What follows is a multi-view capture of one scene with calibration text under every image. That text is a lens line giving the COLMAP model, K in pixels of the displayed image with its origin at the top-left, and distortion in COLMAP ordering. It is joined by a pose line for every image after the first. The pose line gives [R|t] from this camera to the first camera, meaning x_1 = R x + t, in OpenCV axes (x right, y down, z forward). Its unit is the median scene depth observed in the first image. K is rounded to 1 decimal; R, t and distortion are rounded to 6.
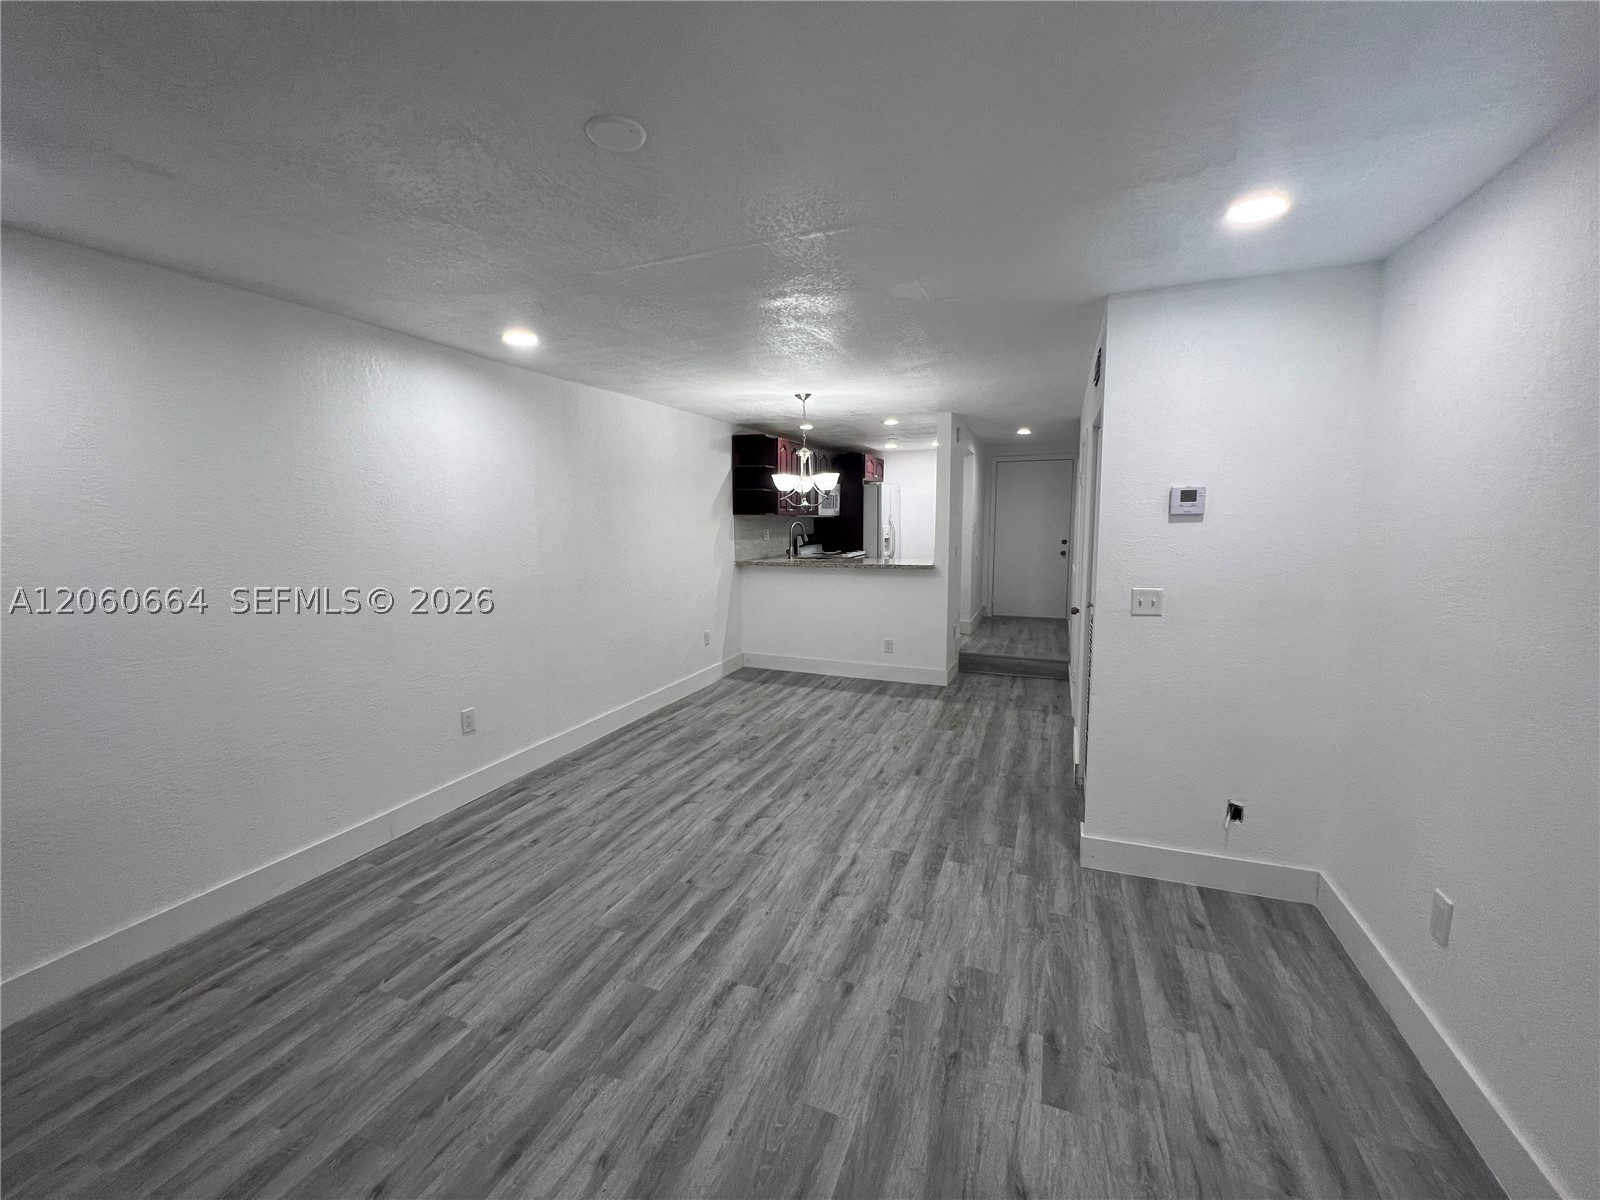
lens RADIAL K [[644.6, 0, 797.8], [0, 644.6, 593.0], [0, 0, 1]] dist [-0.002648, 0.000854]
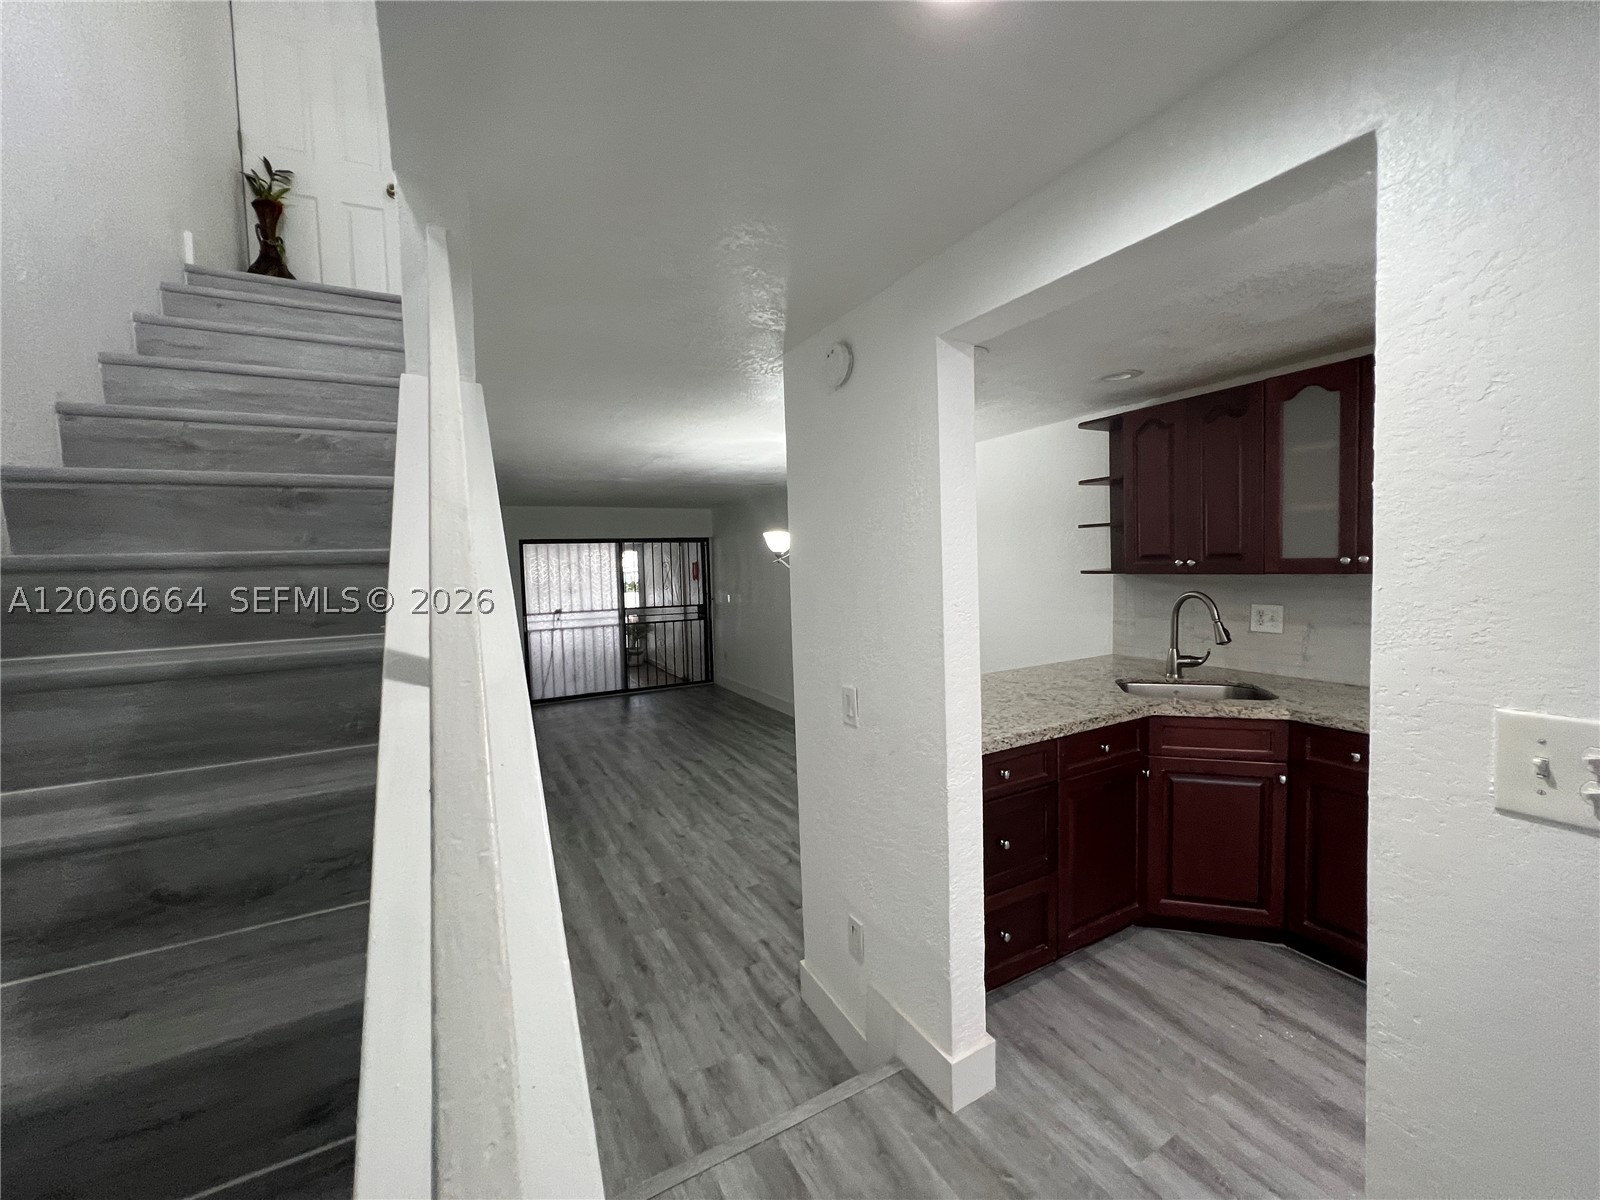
lens RADIAL K [[644.6, 0, 785.5], [0, 644.6, 601.0], [0, 0, 1]] dist [-0.002648, 0.000854]
pose [[-0.649318, 0.077984, -0.756508, 0.652460], [-0.051055, 0.988015, 0.145669, -0.208478], [0.758801, 0.133209, -0.637555, 1.491589]]
